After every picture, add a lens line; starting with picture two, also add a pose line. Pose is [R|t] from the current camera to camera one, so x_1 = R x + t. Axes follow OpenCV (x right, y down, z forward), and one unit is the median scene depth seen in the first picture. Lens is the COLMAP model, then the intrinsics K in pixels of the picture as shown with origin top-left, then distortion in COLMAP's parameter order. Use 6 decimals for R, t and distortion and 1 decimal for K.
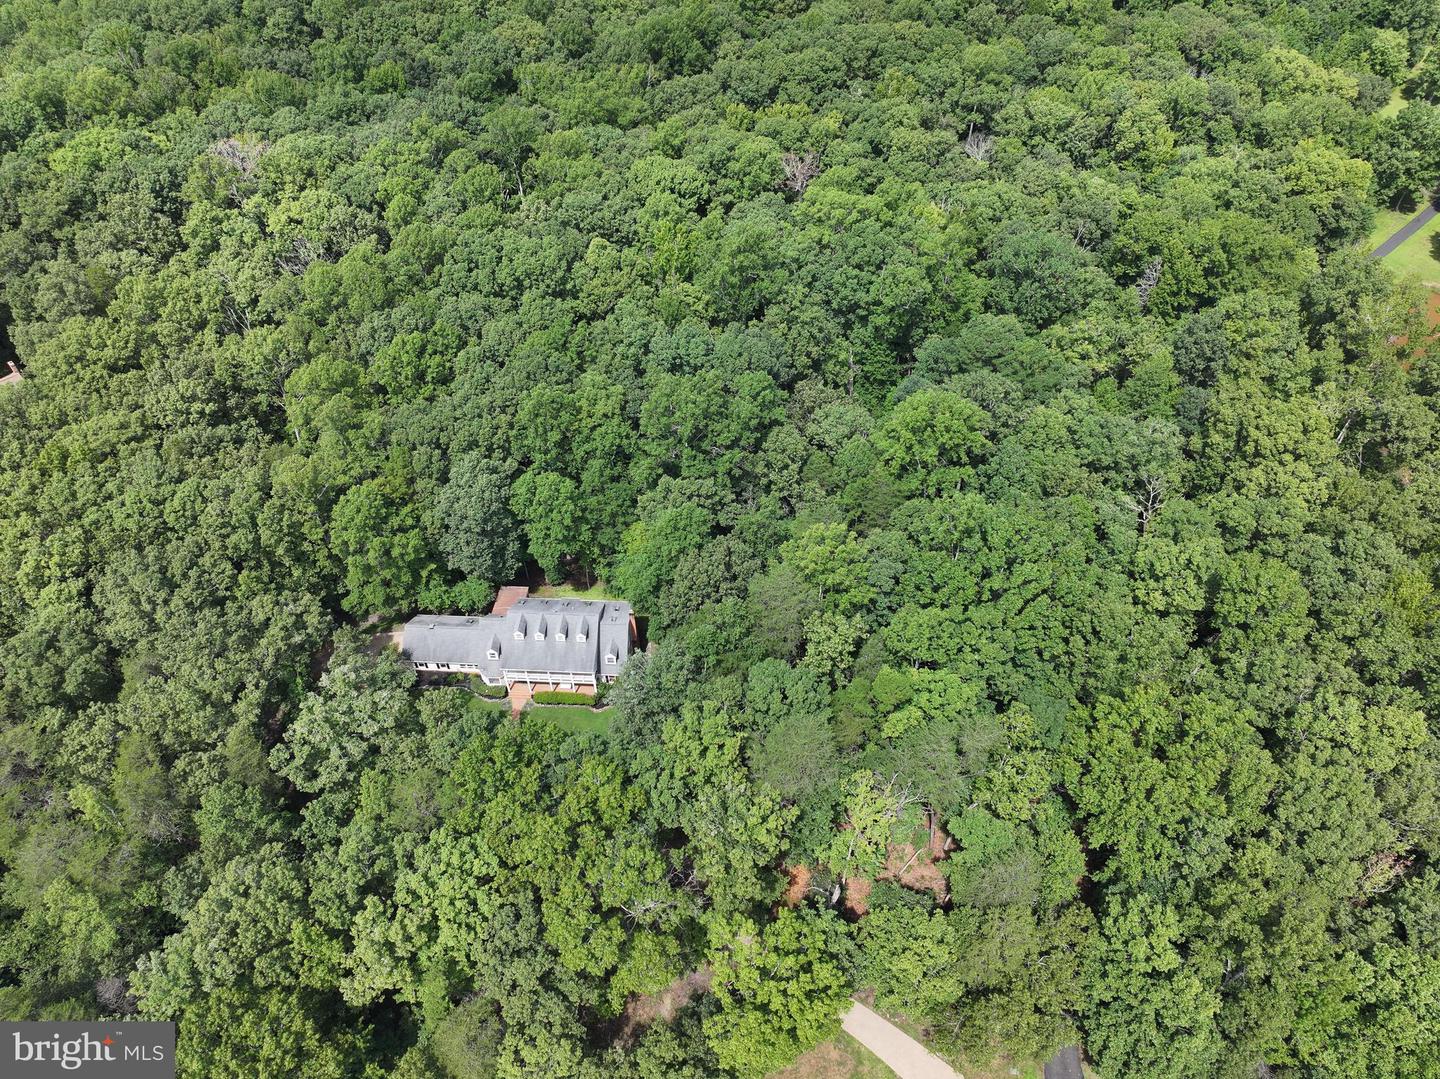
lens RADIAL K [[1013.6, 0, 725.9], [0, 1013.6, 535.9], [0, 0, 1]] dist [-0.007017, 0.028742]
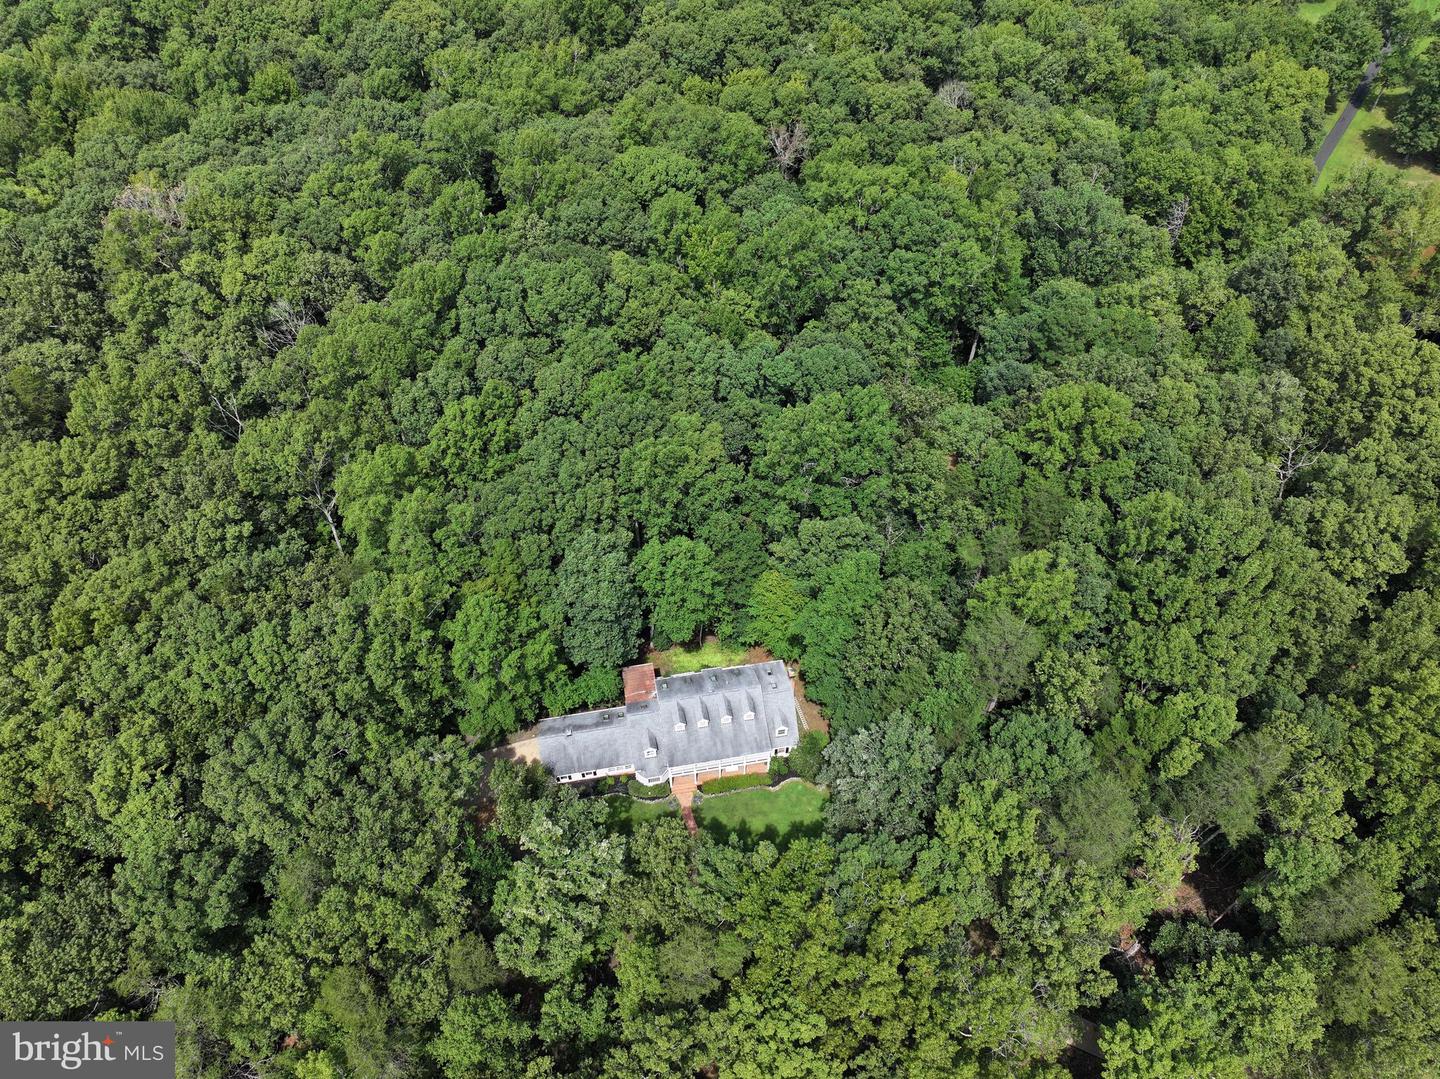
lens RADIAL K [[1012.0, 0, 726.2], [0, 1012.0, 535.6], [0, 0, 1]] dist [-0.003012, 0.024761]
pose [[0.973223, -0.172357, 0.152085, -0.250991], [0.163862, 0.984217, 0.066824, -0.109767], [-0.161203, -0.040114, 0.986106, 0.118366]]
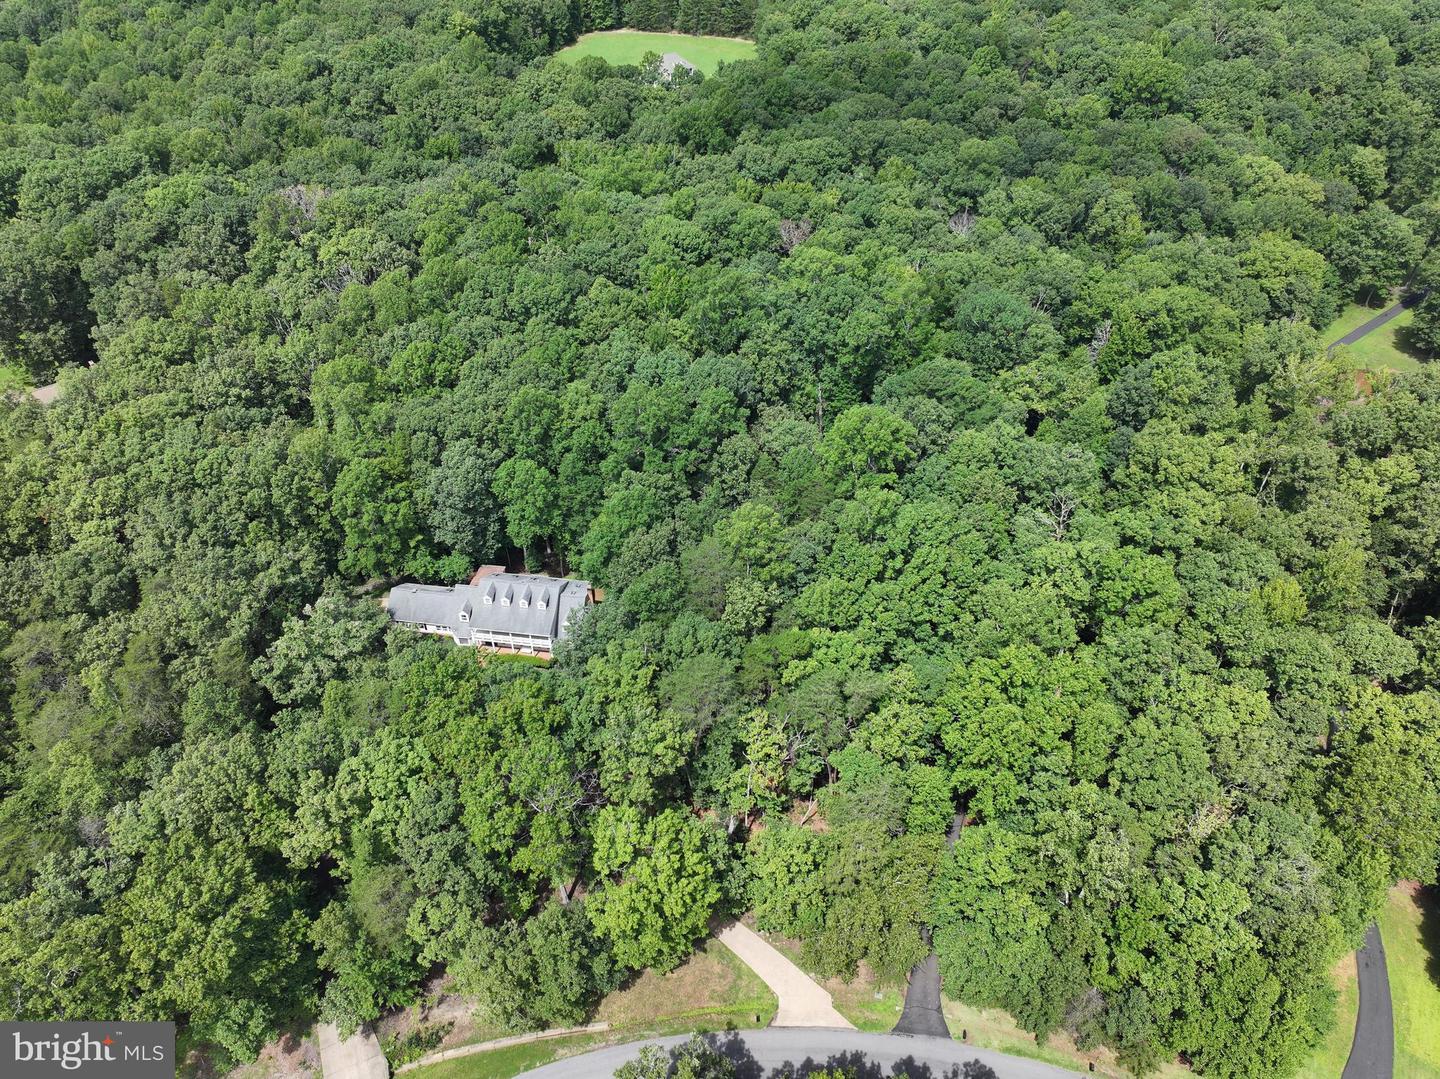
lens RADIAL K [[1013.6, 0, 725.9], [0, 1013.6, 535.9], [0, 0, 1]] dist [-0.007017, 0.028742]
pose [[0.996588, 0.060558, -0.056080, 0.109745], [-0.065882, 0.992949, -0.098547, 0.112109], [0.049717, 0.101906, 0.993551, -0.104852]]
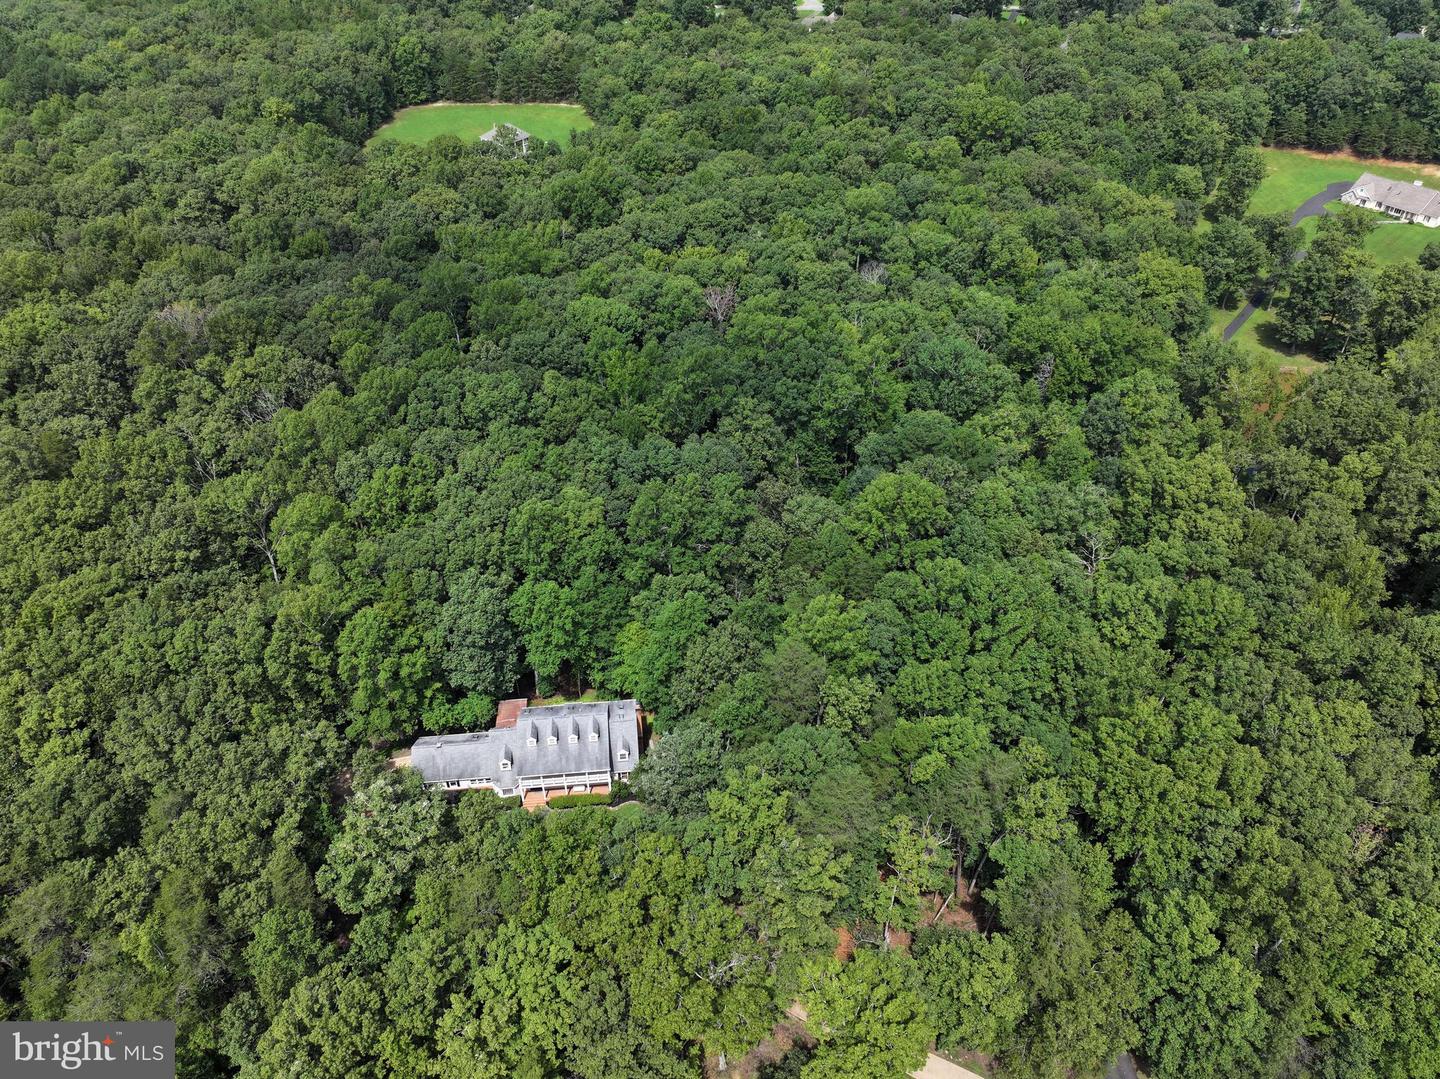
lens RADIAL K [[1013.6, 0, 725.9], [0, 1013.6, 535.9], [0, 0, 1]] dist [-0.007017, 0.028742]
pose [[0.987856, -0.090471, 0.126312, -0.112455], [0.107449, 0.985029, -0.134806, 0.048558], [-0.112225, 0.146741, 0.982788, -0.050114]]
